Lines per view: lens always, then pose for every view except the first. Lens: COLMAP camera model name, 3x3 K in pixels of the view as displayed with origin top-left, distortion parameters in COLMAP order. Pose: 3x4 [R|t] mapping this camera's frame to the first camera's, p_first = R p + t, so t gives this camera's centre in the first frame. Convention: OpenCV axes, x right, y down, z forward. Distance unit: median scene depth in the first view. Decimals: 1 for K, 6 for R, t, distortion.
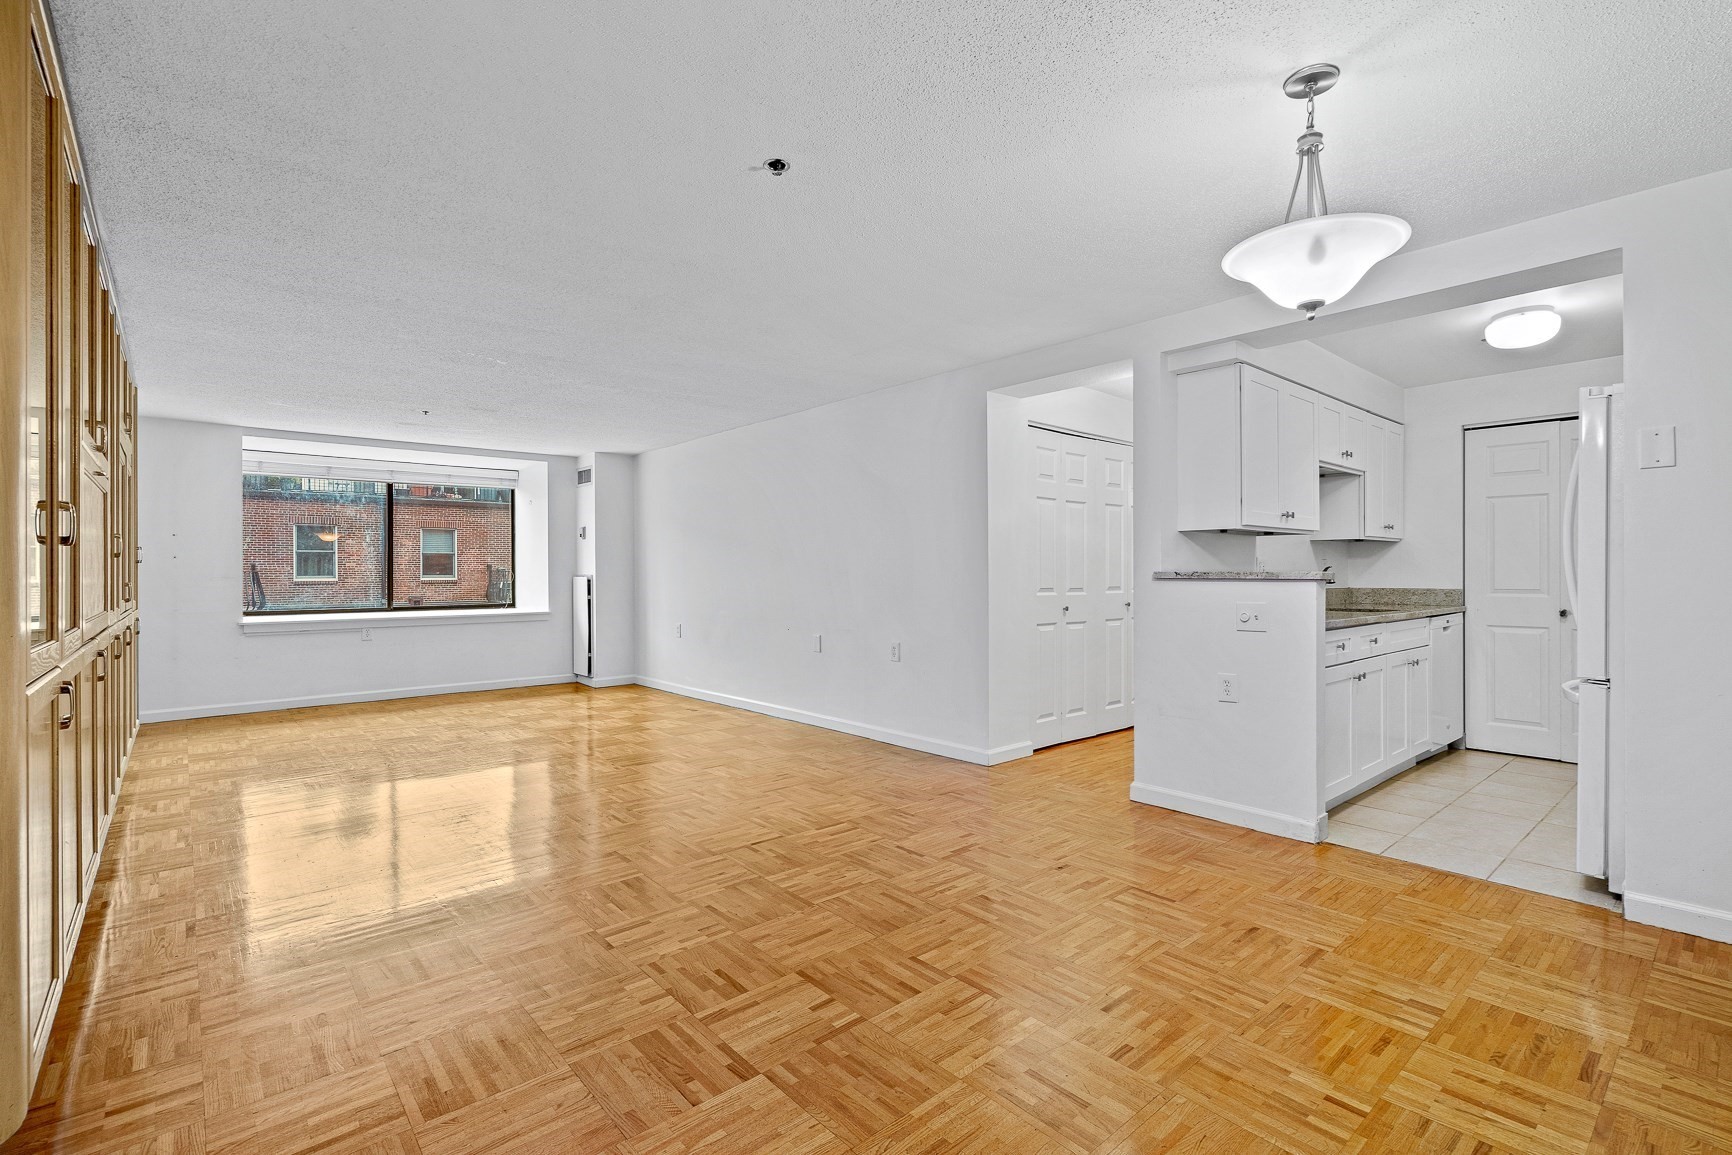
lens RADIAL K [[791.9, 0, 861.0], [0, 791.9, 572.8], [0, 0, 1]] dist [-0.001312, -0.000607]
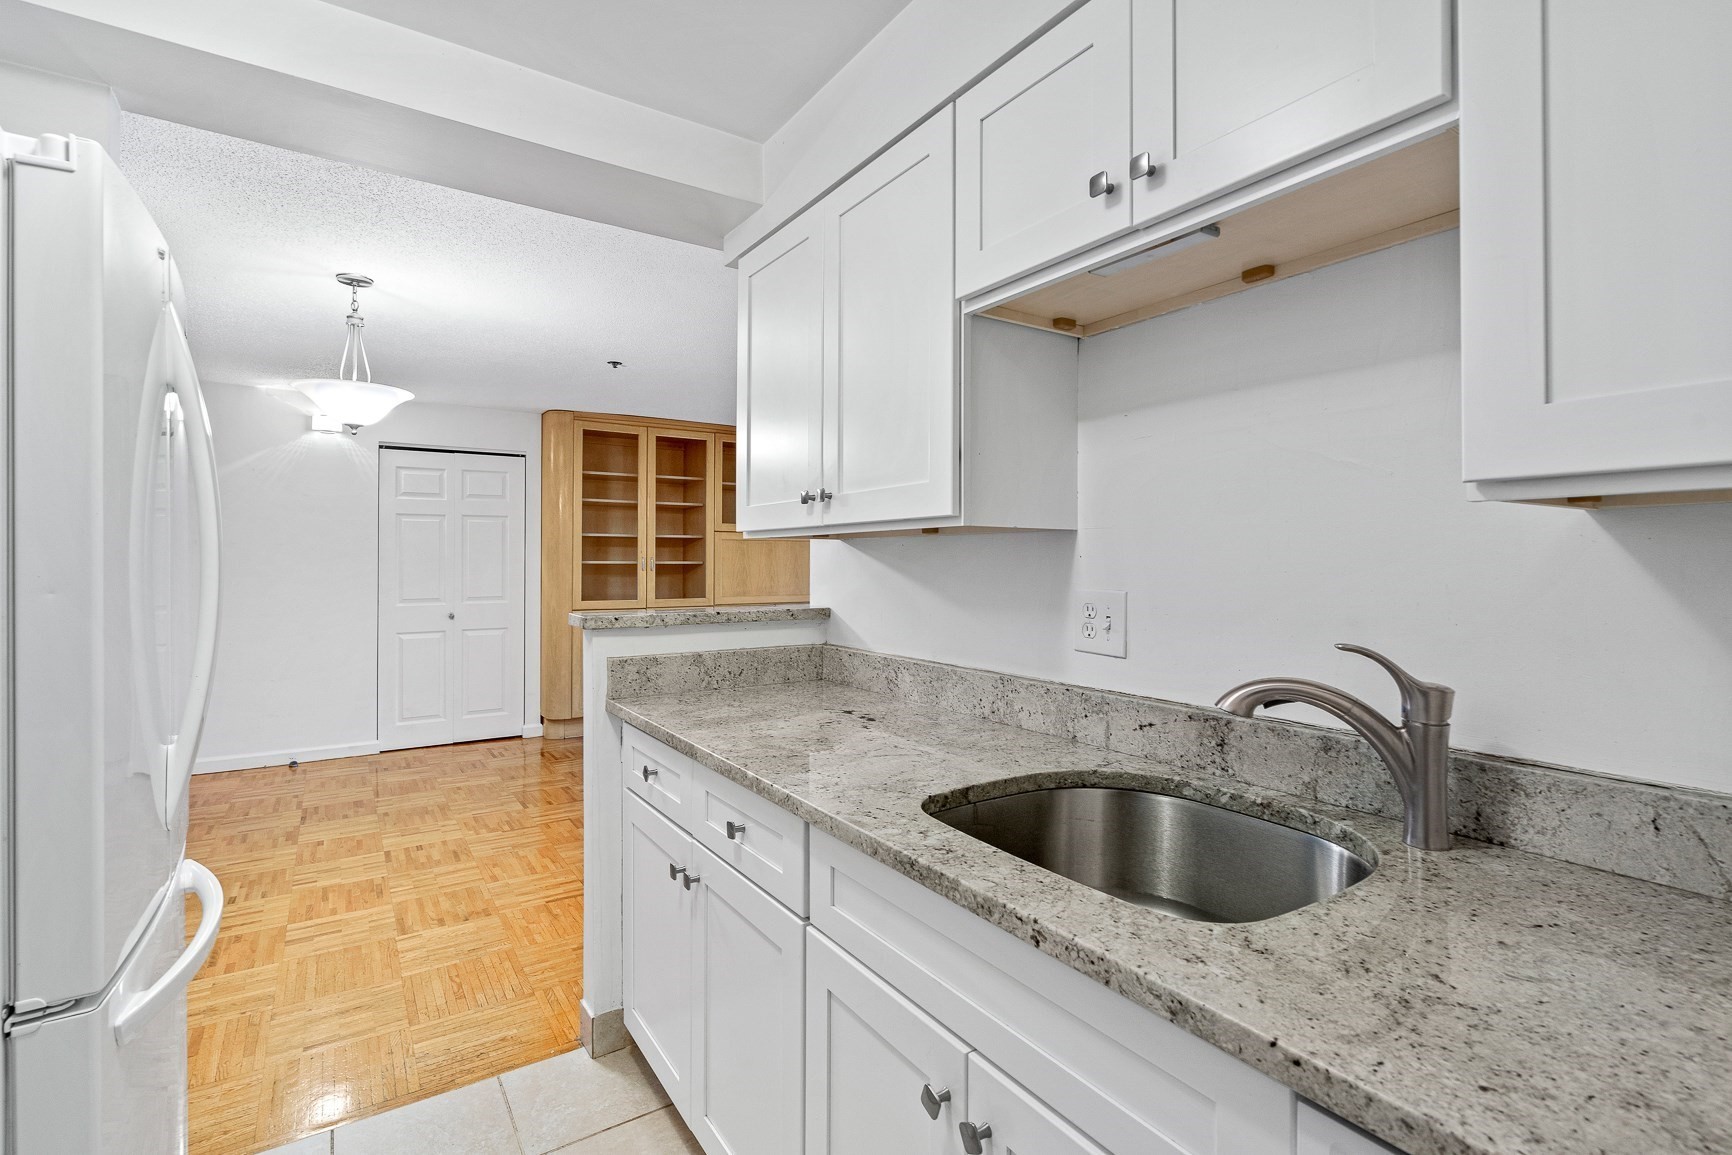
lens RADIAL K [[791.9, 0, 863.5], [0, 791.9, 560.8], [0, 0, 1]] dist [-0.001312, -0.000607]
pose [[-0.122204, -0.000034, -0.992505, 0.782441], [-0.000065, 1.000000, -0.000026, -0.029108], [0.992505, 0.000061, -0.122204, 0.861437]]
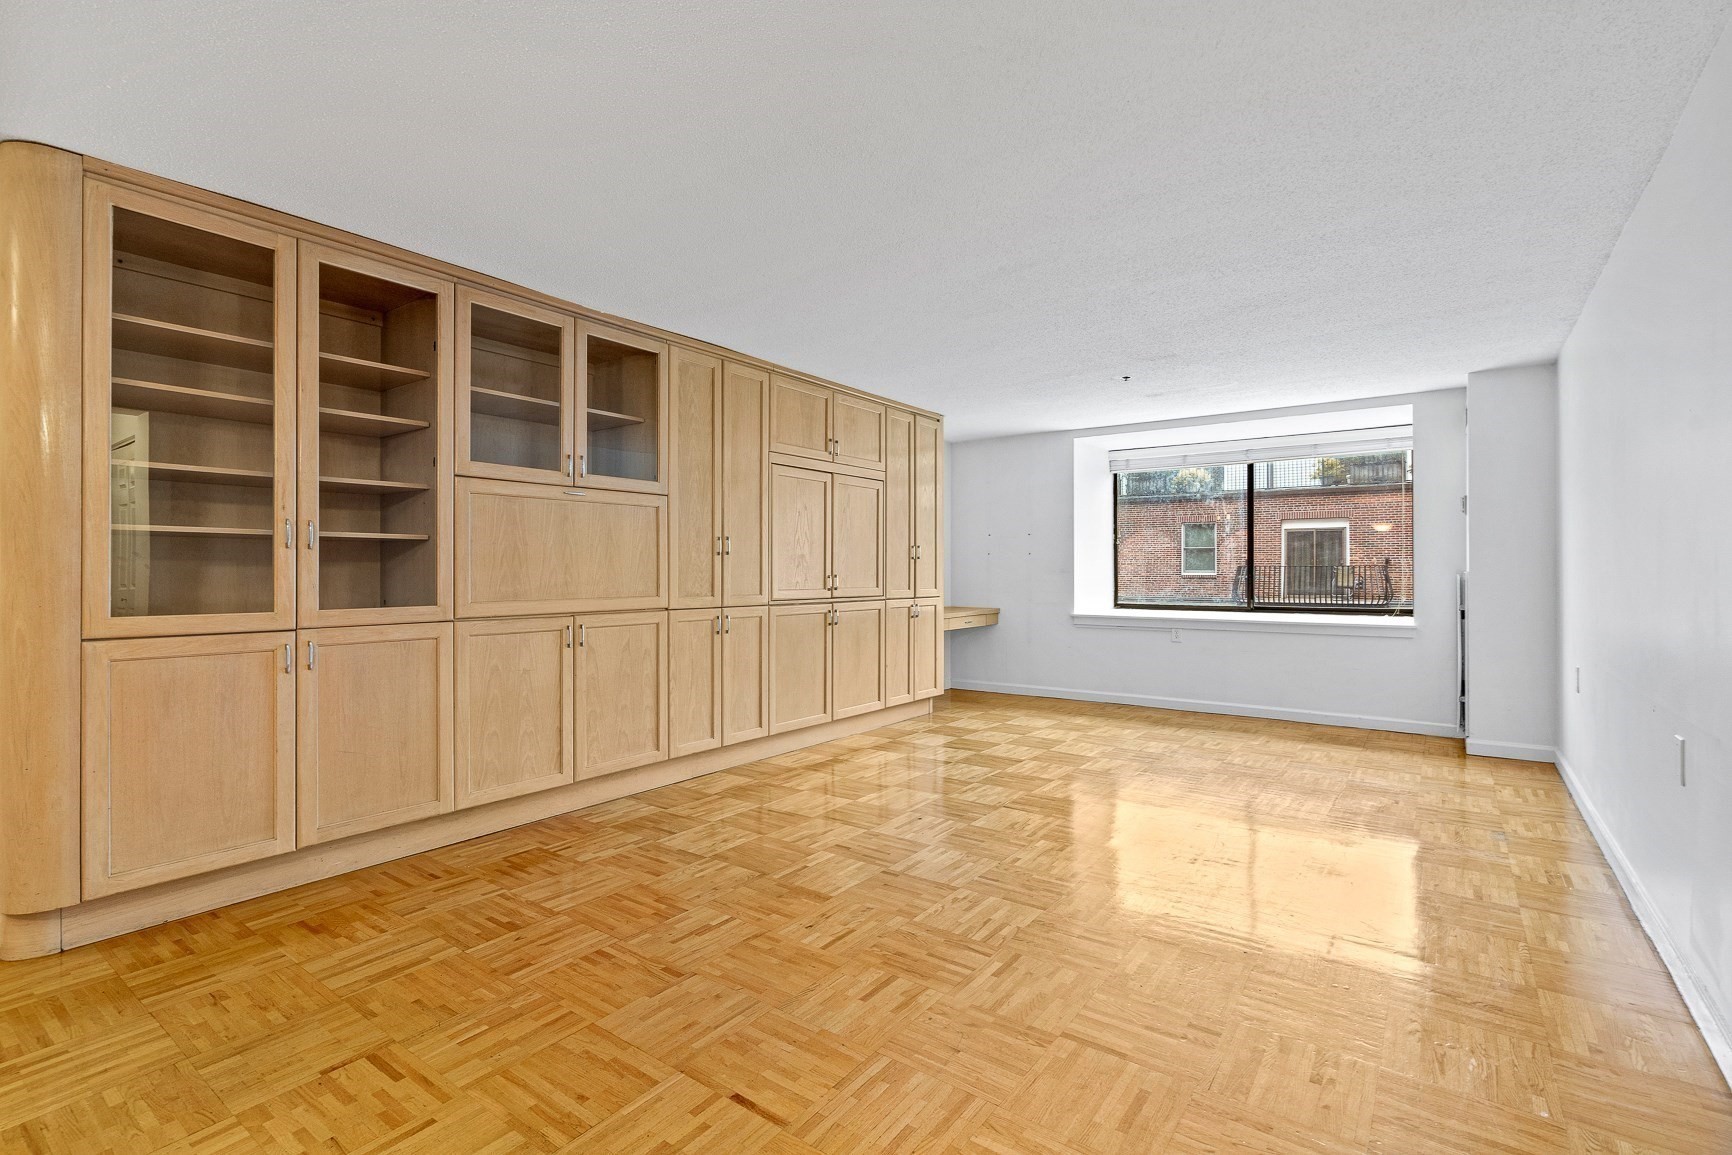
lens RADIAL K [[791.9, 0, 869.0], [0, 791.9, 575.7], [0, 0, 1]] dist [-0.001312, -0.000607]
pose [[0.227474, 0.011352, -0.973718, 0.255118], [-0.000523, 0.999933, 0.011536, -0.001341], [0.973784, -0.002115, 0.227465, 0.649334]]
